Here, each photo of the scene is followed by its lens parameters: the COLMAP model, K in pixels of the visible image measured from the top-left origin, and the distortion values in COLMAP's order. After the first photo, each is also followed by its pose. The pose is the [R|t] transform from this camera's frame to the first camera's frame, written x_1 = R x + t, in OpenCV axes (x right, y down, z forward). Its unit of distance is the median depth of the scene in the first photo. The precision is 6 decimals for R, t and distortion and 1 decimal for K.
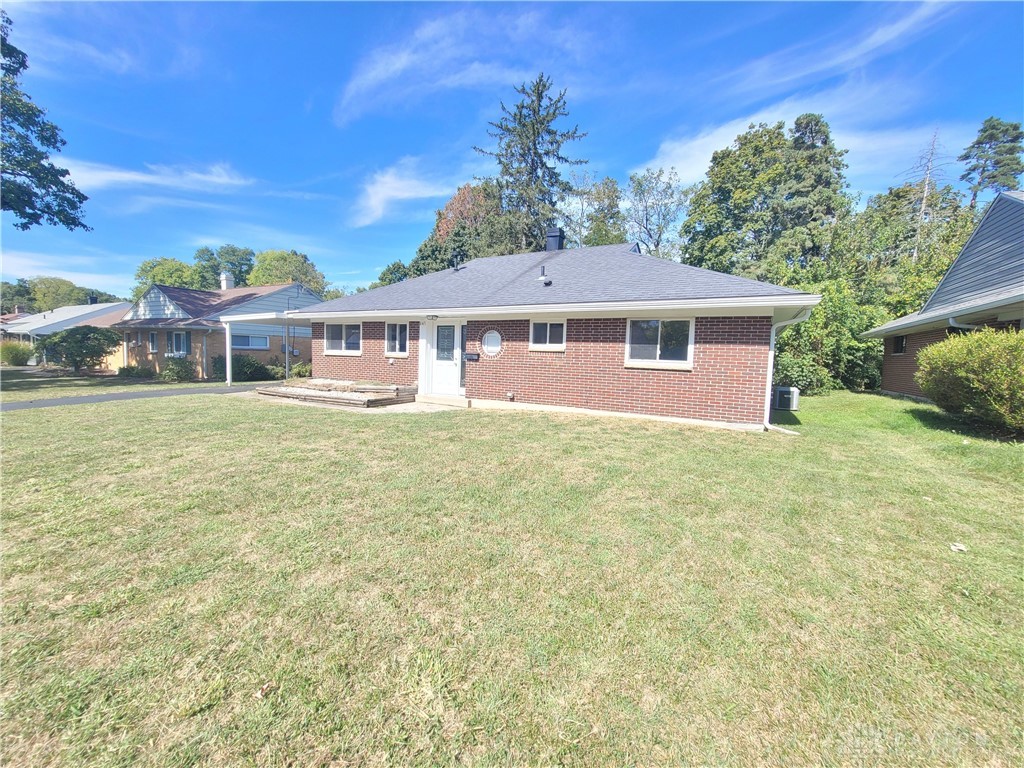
lens RADIAL K [[421.4, 0, 515.3], [0, 421.4, 385.5], [0, 0, 1]] dist [0.000409, 0.000390]
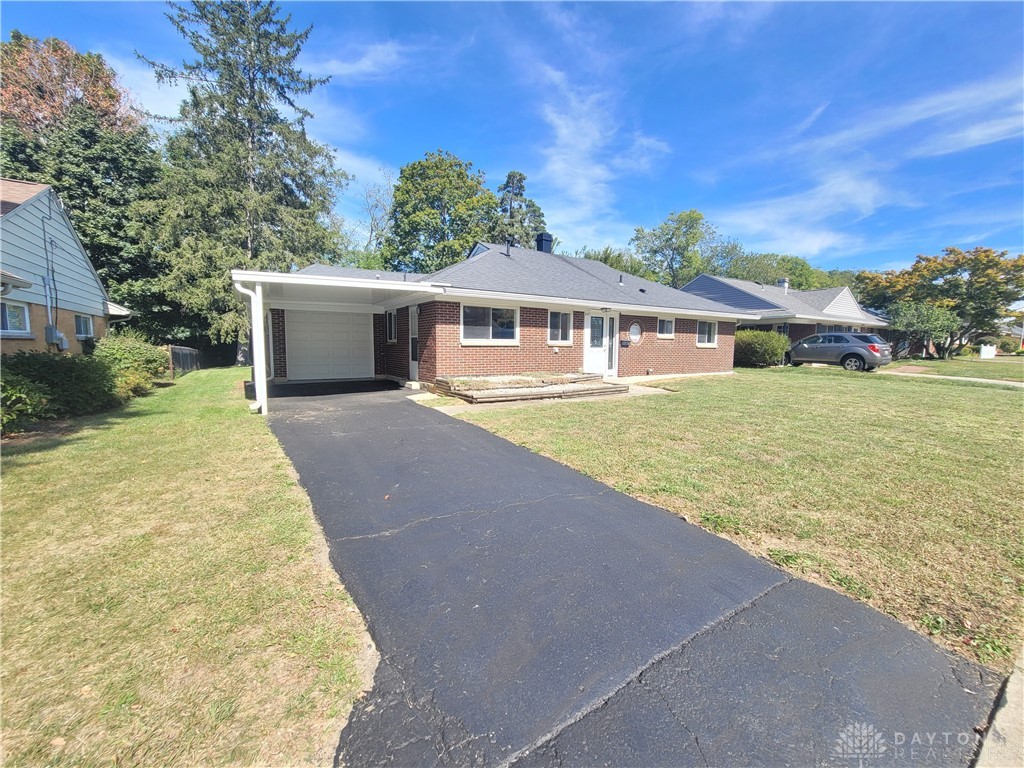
lens RADIAL K [[407.9, 0, 511.0], [0, 407.9, 379.7], [0, 0, 1]] dist [0.001038, 0.000520]
pose [[0.474098, -0.103206, 0.874403, -1.291042], [0.064172, 0.994515, 0.082589, -0.079969], [-0.878131, 0.016957, 0.478120, 0.688190]]
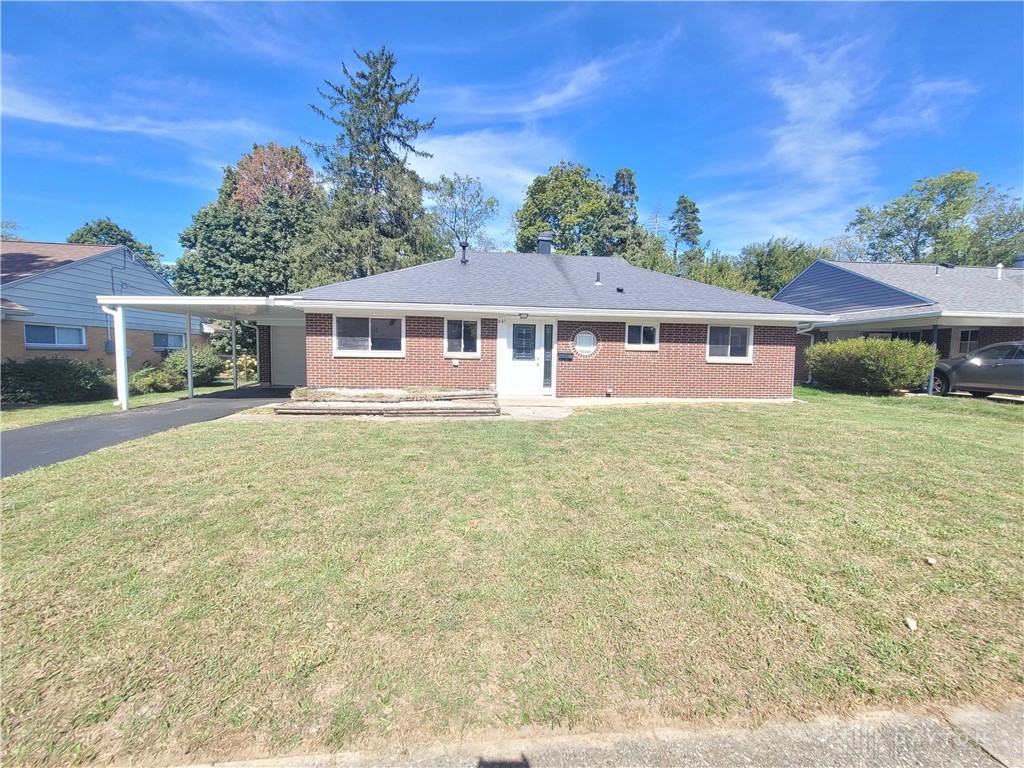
lens RADIAL K [[421.4, 0, 515.3], [0, 421.4, 385.5], [0, 0, 1]] dist [0.000409, 0.000390]
pose [[0.818797, -0.056360, 0.571310, -0.755176], [0.049474, 0.998394, 0.027586, -0.030650], [-0.571948, 0.005677, 0.820271, 0.224207]]
